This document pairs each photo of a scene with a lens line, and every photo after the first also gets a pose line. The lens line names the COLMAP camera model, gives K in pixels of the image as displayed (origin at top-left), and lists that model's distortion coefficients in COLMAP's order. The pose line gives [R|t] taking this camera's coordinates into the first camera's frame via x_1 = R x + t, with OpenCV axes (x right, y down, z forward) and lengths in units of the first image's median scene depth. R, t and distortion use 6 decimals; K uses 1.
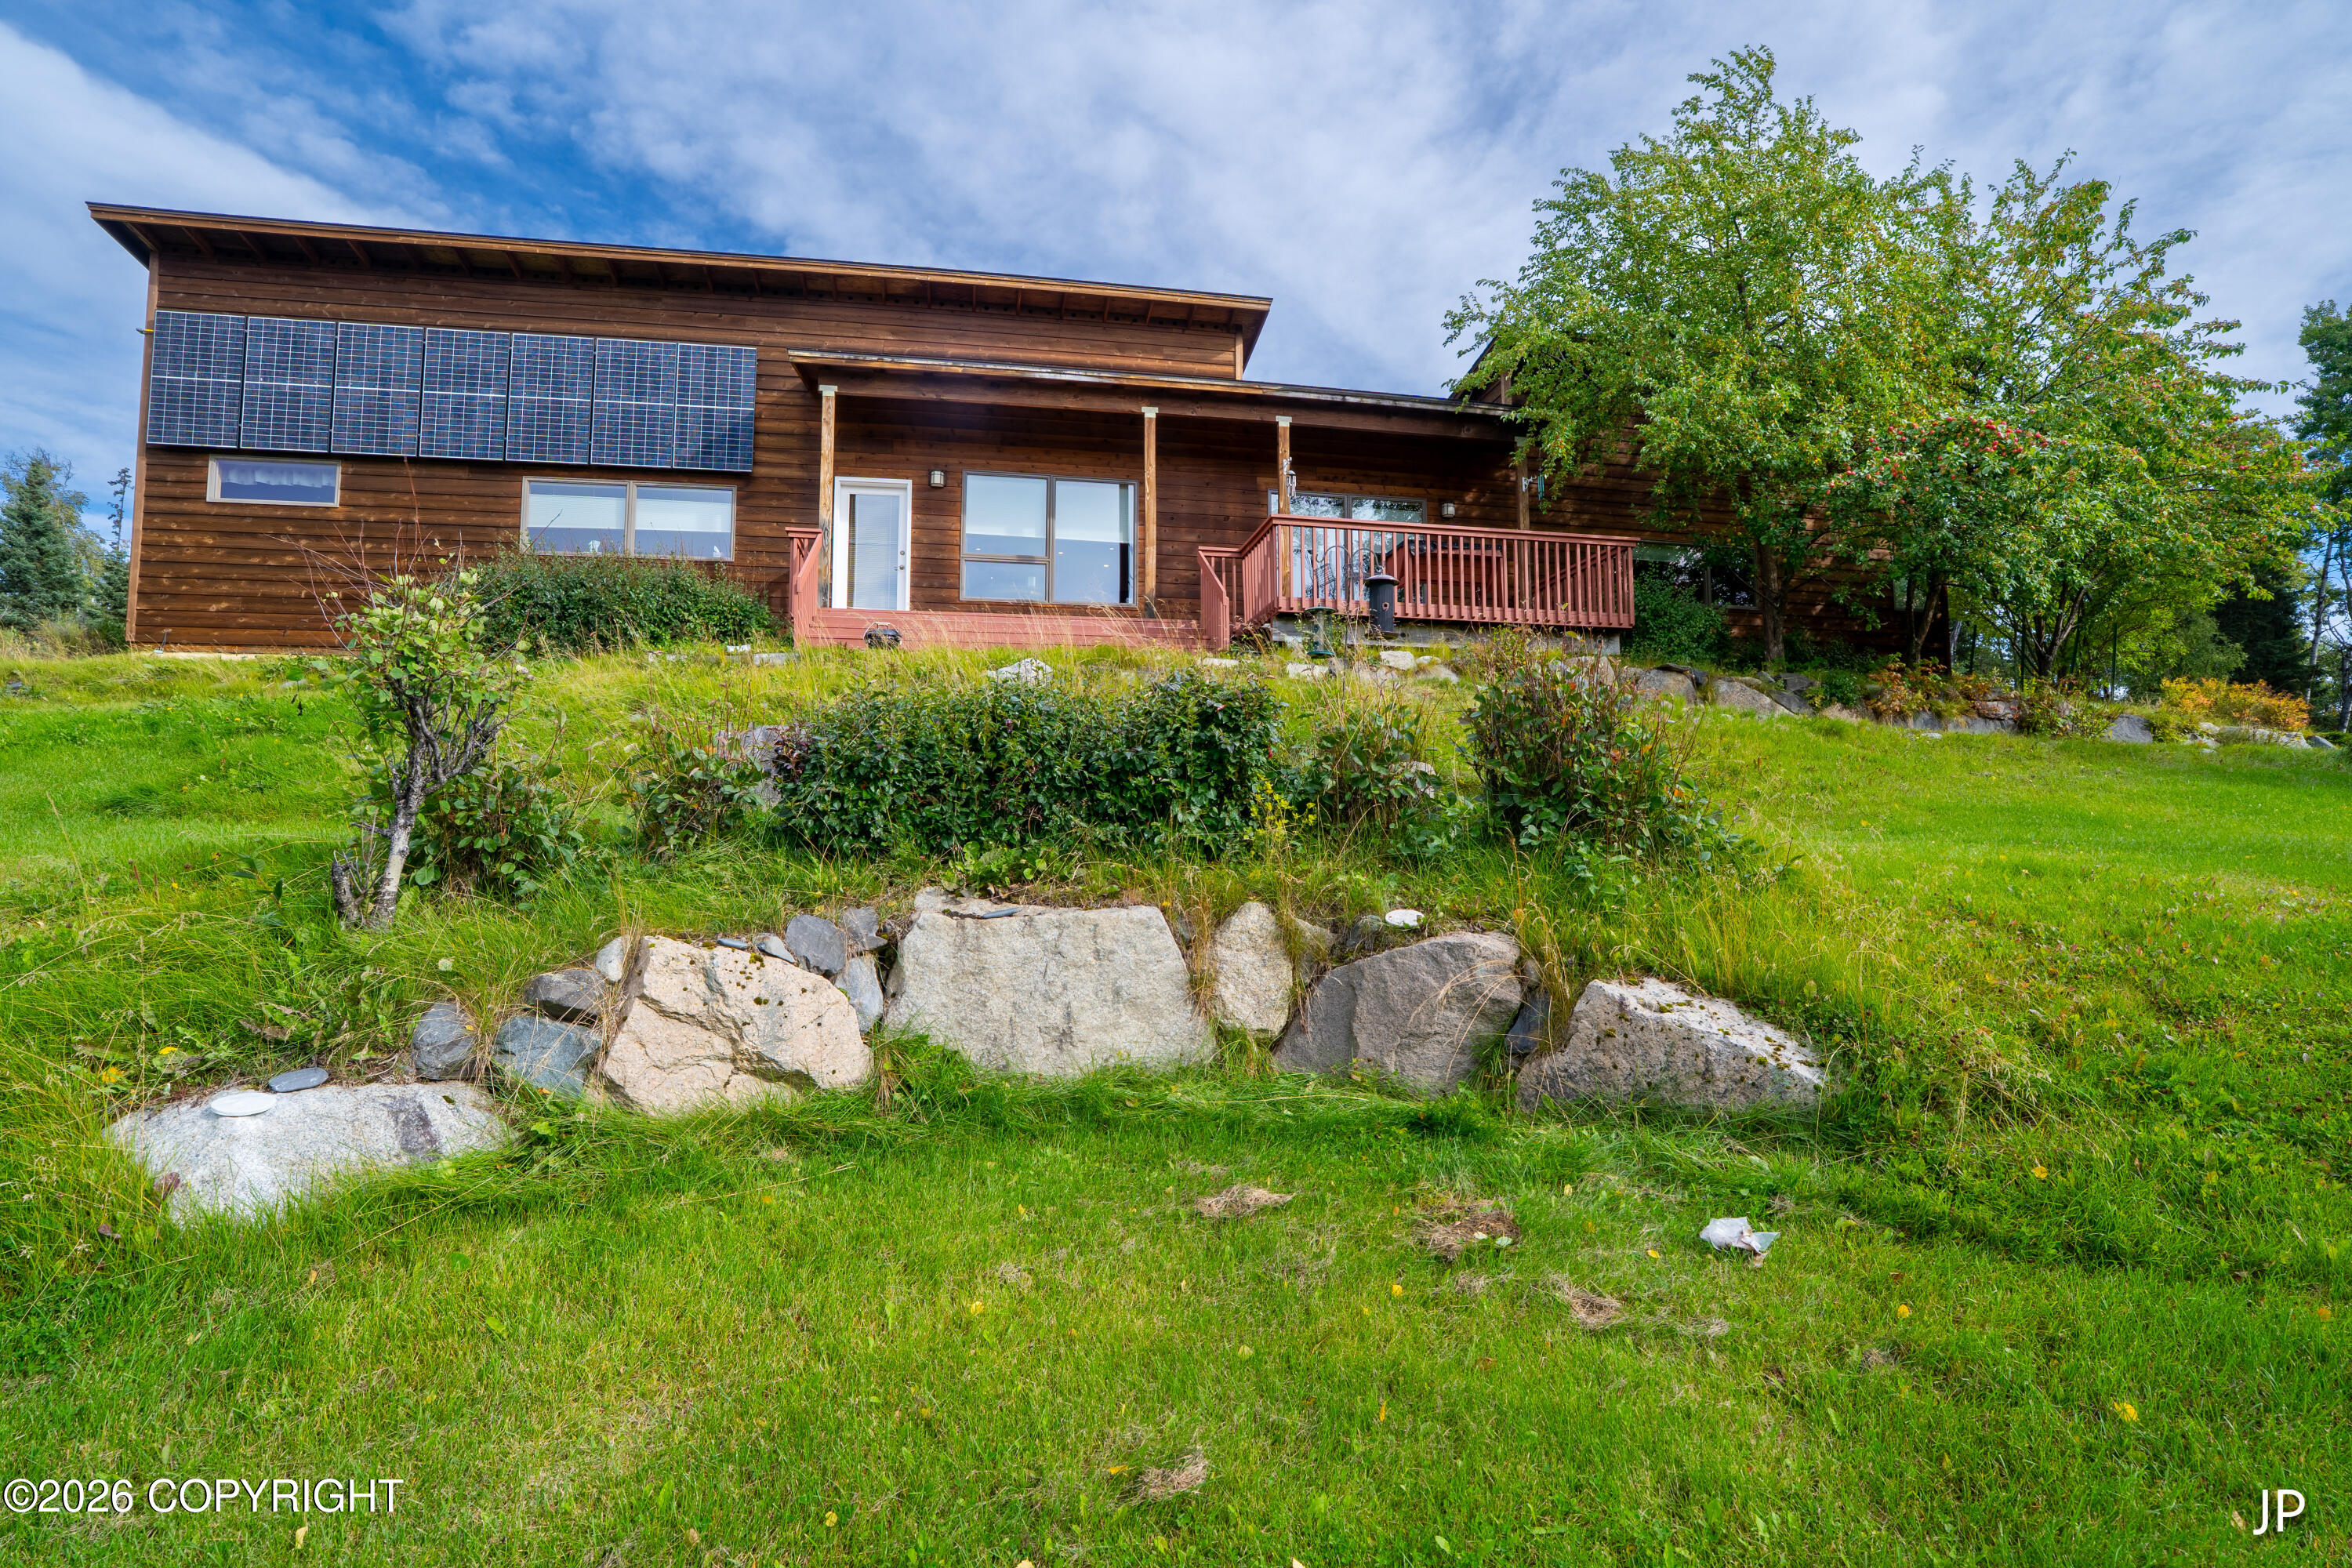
lens RADIAL K [[1091.6, 0, 1176.0], [0, 1091.6, 784.0], [0, 0, 1]] dist [-0.069862, 0.032171]
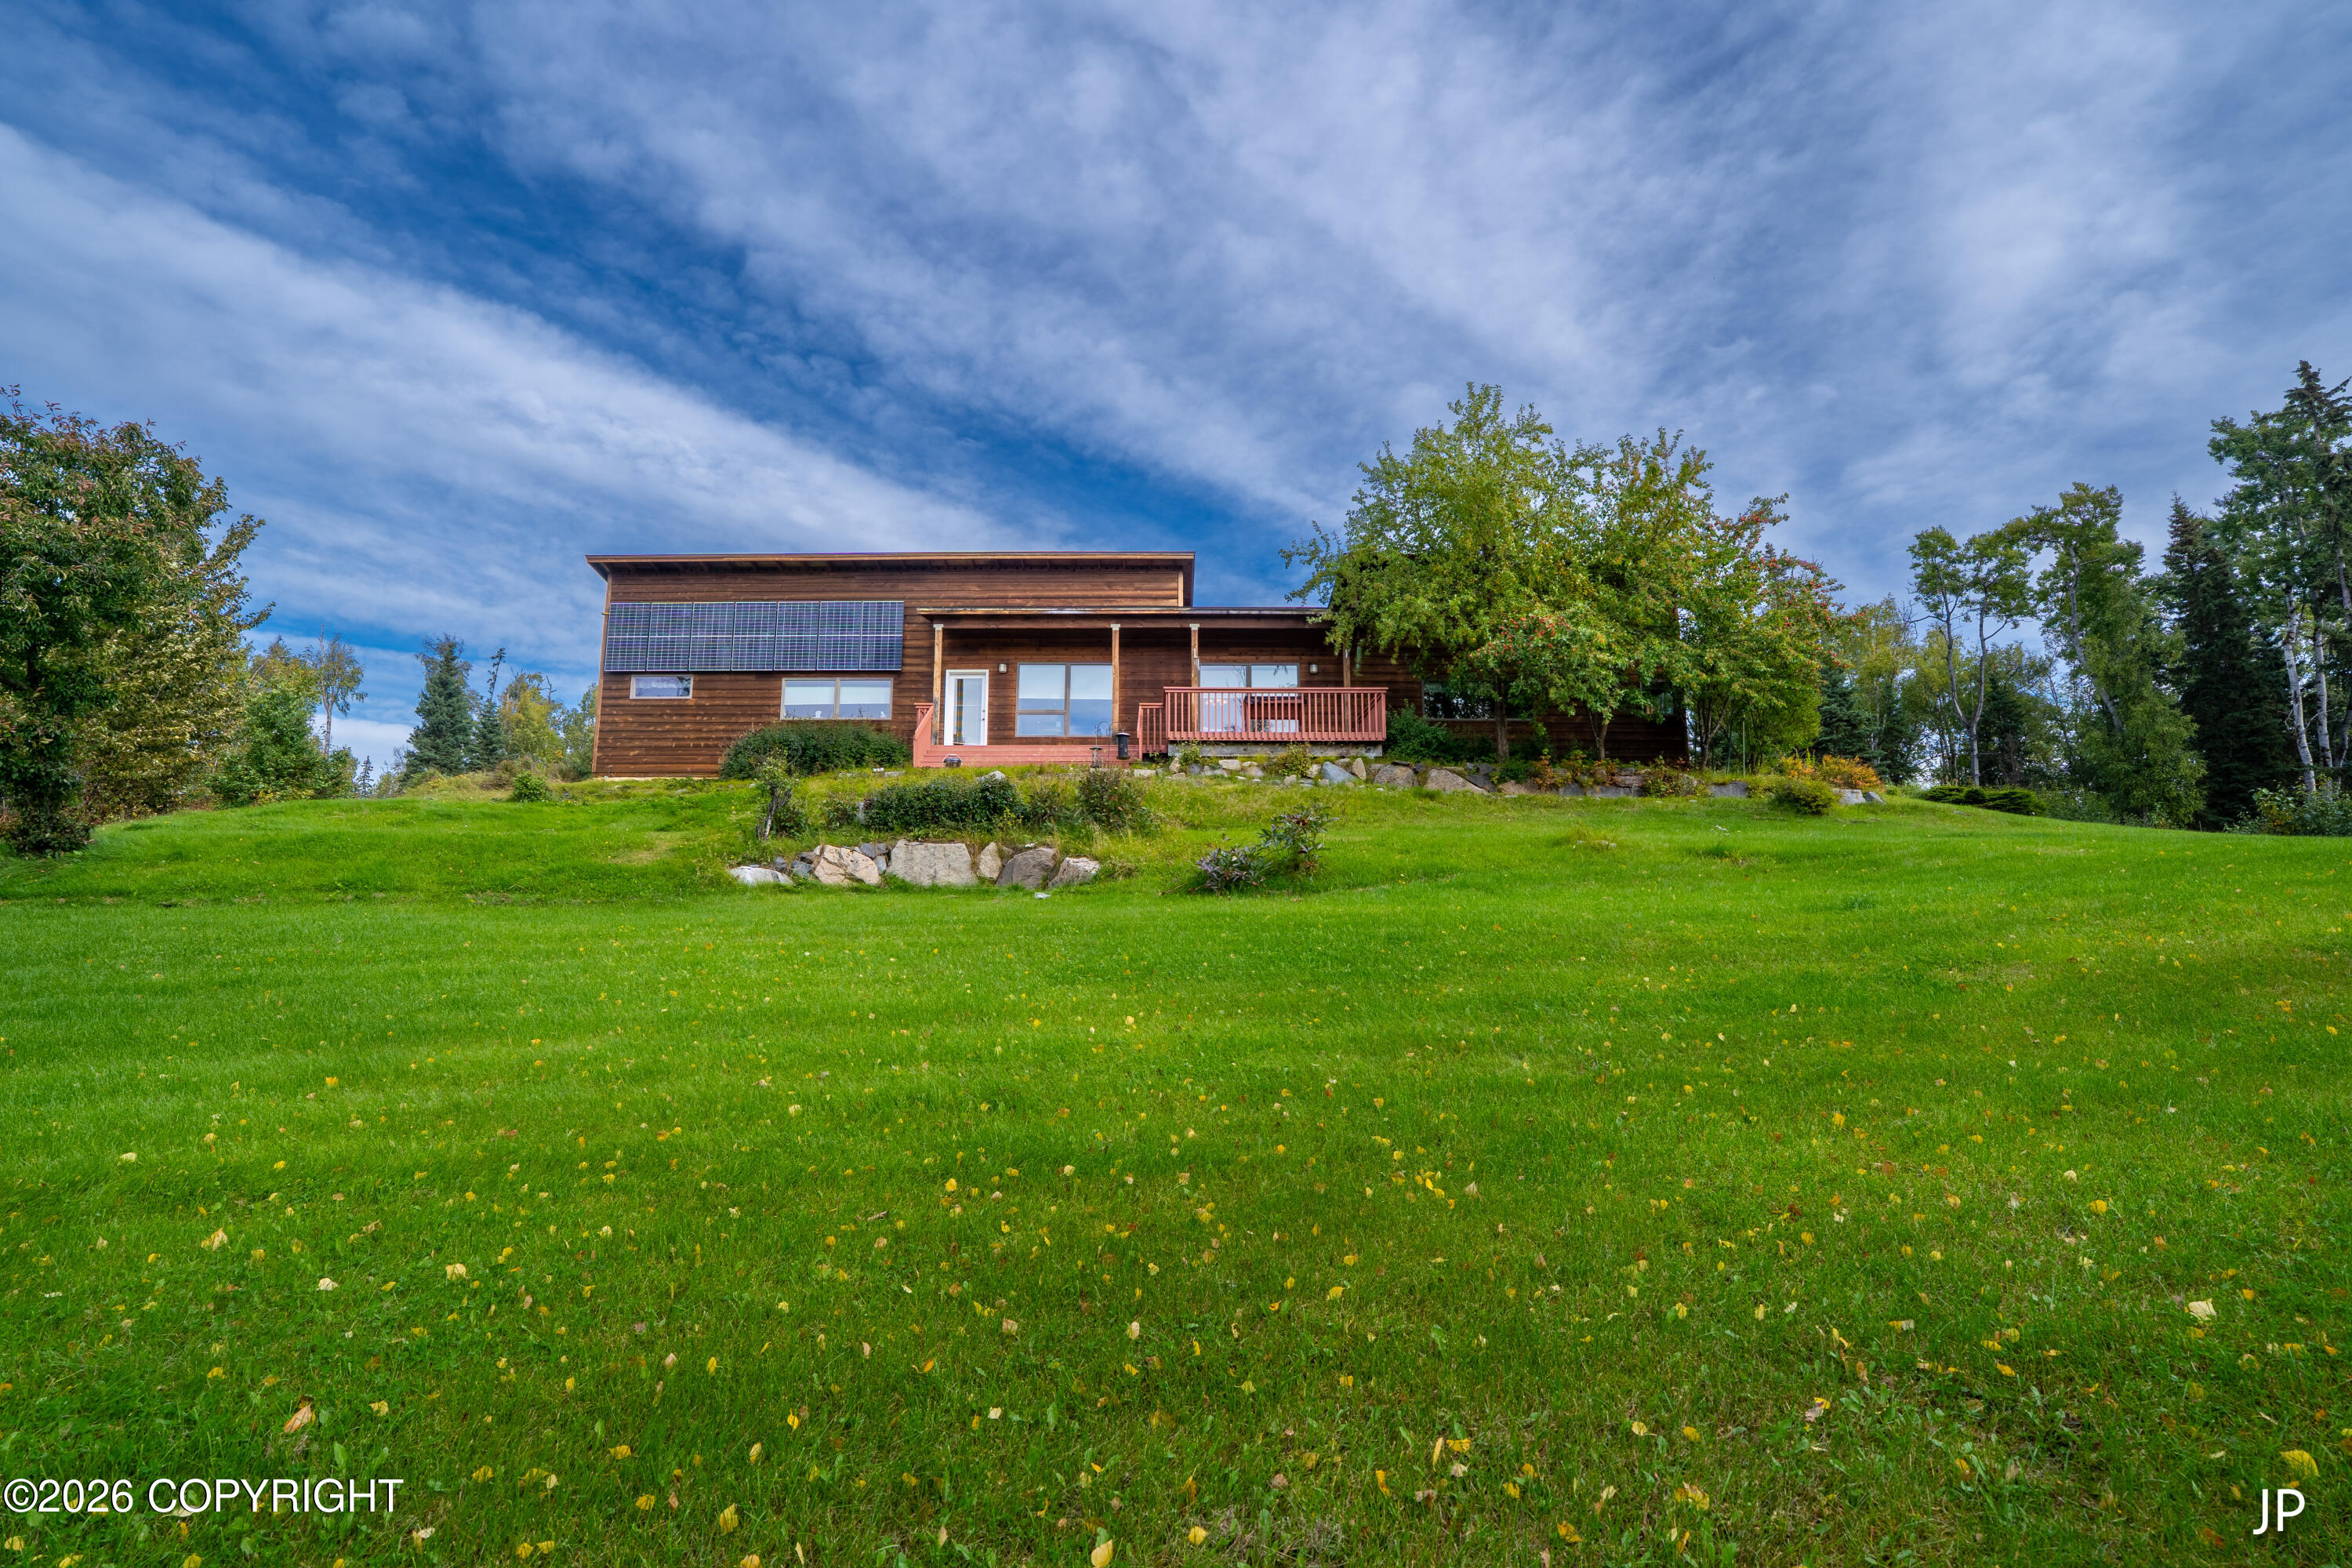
lens RADIAL K [[1095.8, 0, 1176.0], [0, 1095.8, 784.0], [0, 0, 1]] dist [-0.037345, 0.007712]
pose [[0.983325, -0.026931, -0.179853, 0.410207], [0.010006, 0.995488, -0.094358, 0.083192], [0.181583, 0.090984, 0.979157, -0.742380]]
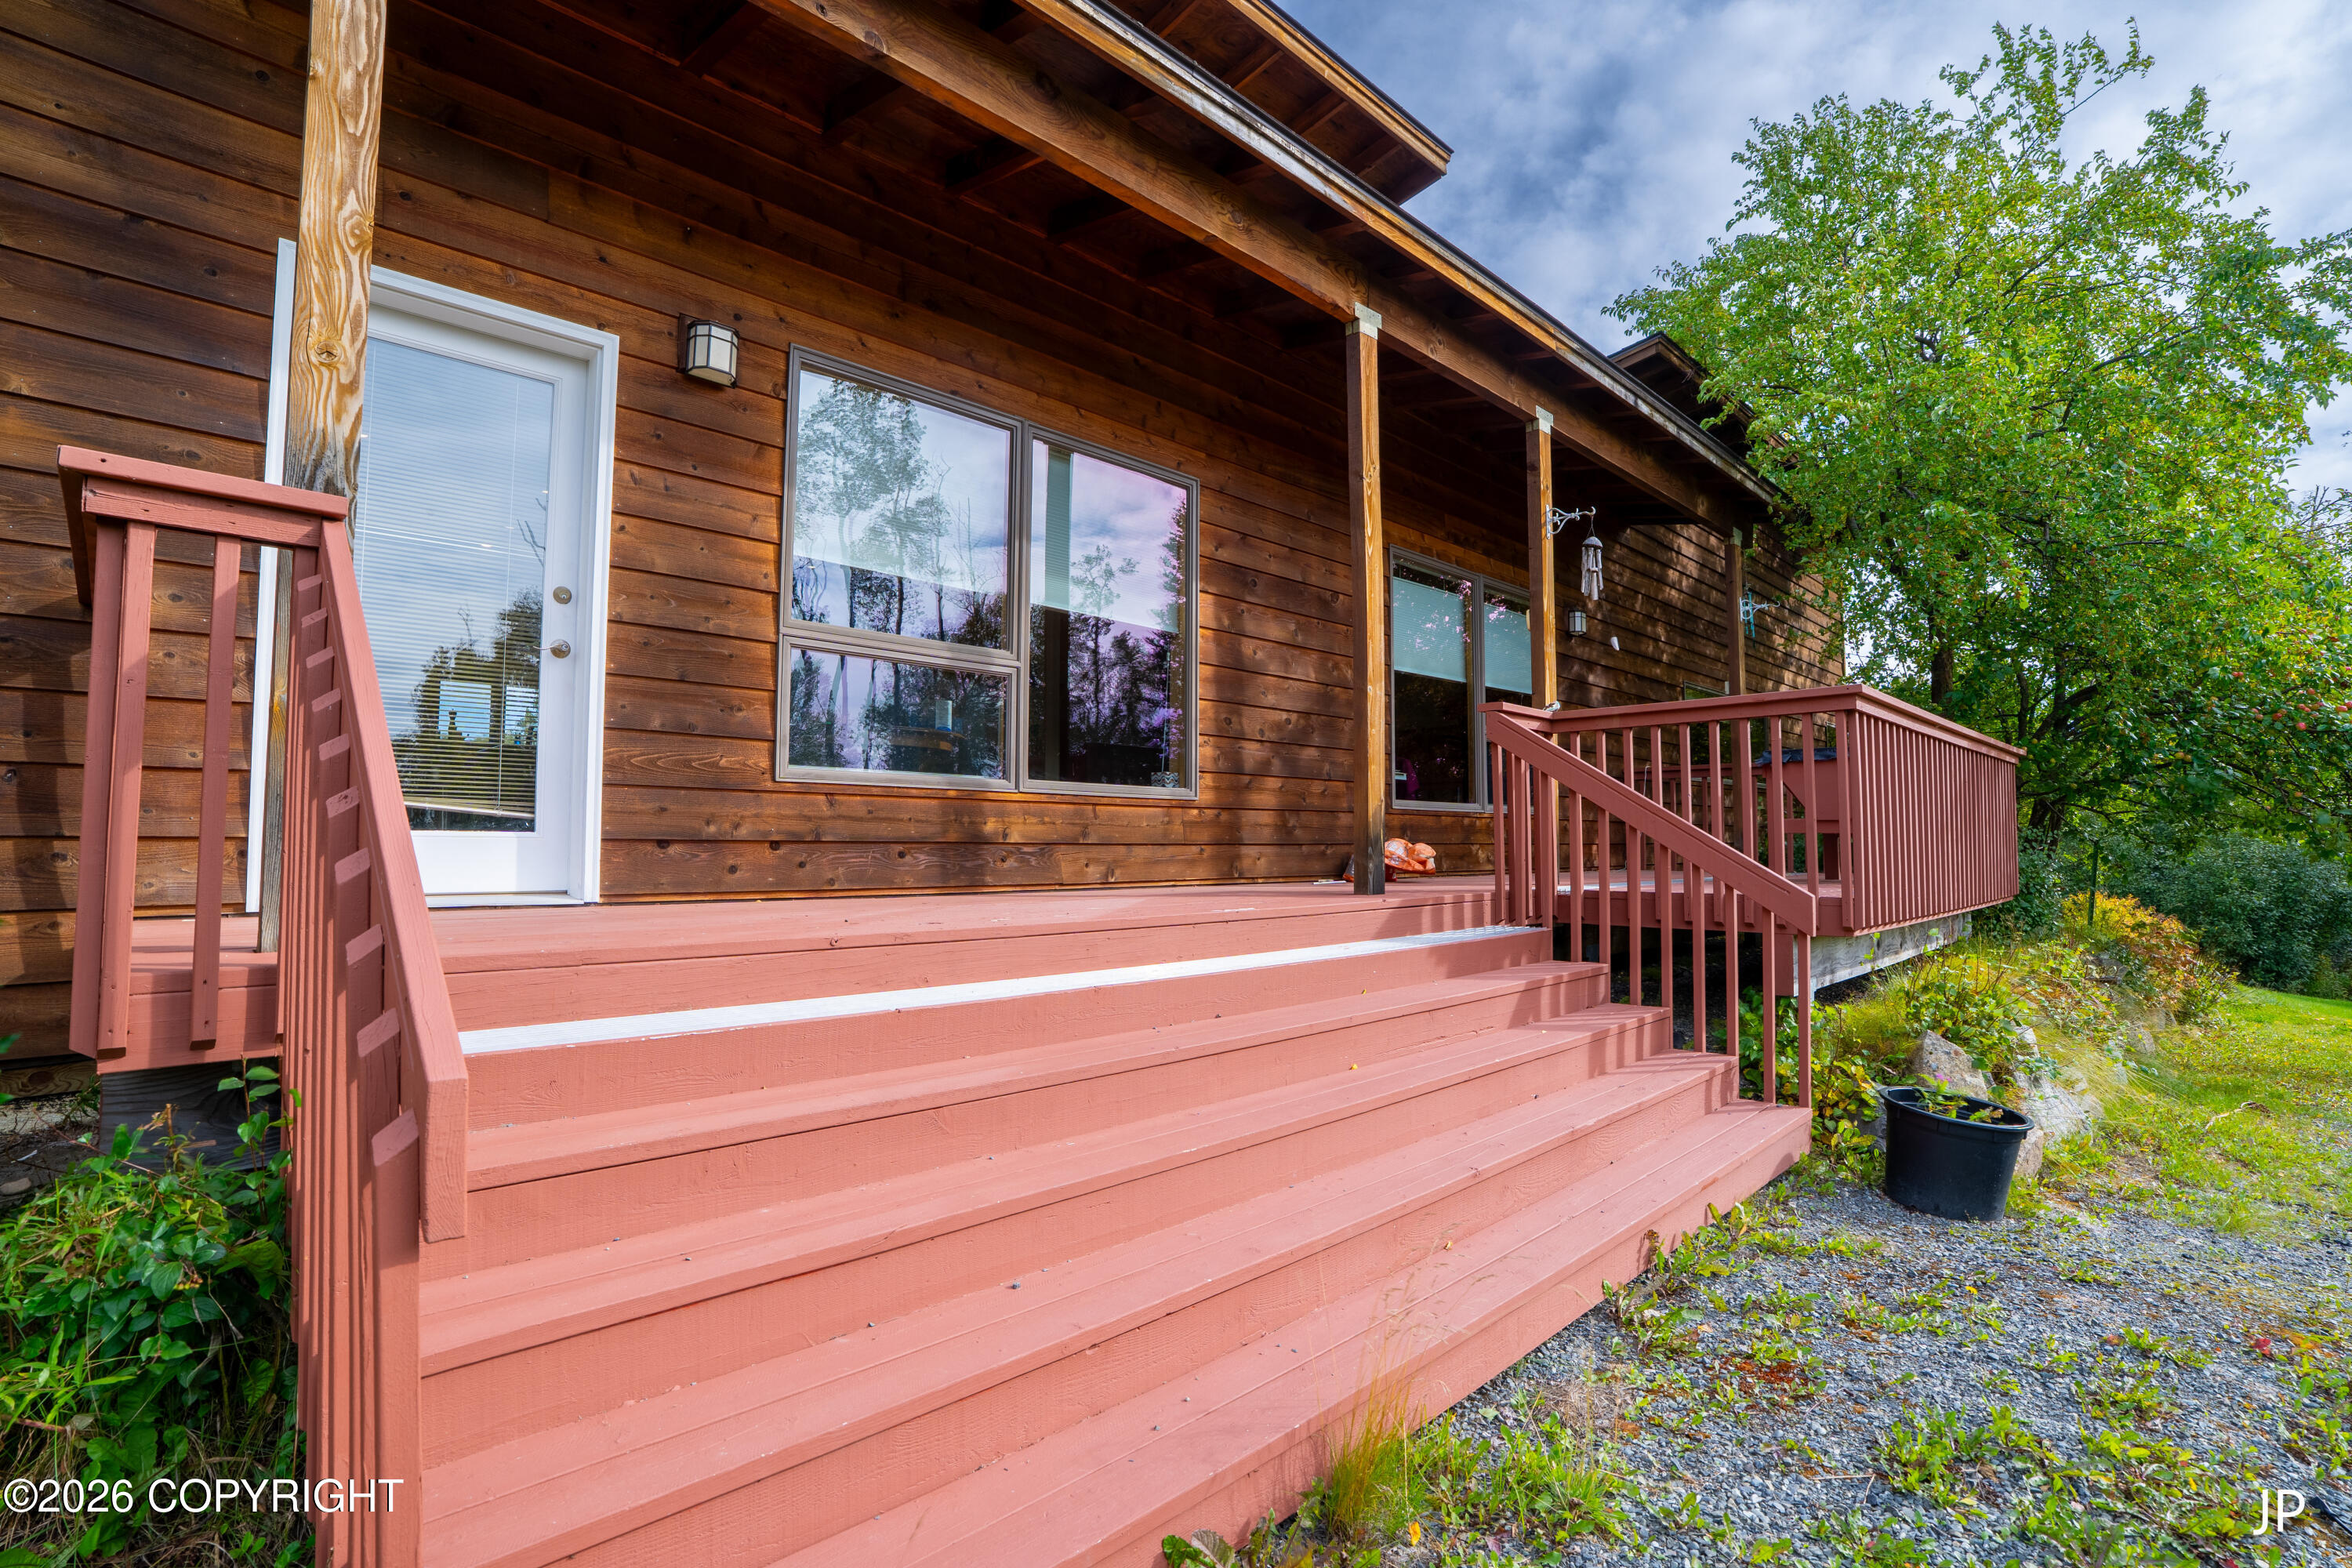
lens RADIAL K [[1095.8, 0, 1176.0], [0, 1095.8, 784.0], [0, 0, 1]] dist [-0.037345, 0.007712]
pose [[0.822002, 0.030169, 0.568685, -0.308938], [-0.036647, 0.999328, -0.000043, -0.190434], [-0.568304, -0.020805, 0.822556, 0.763347]]
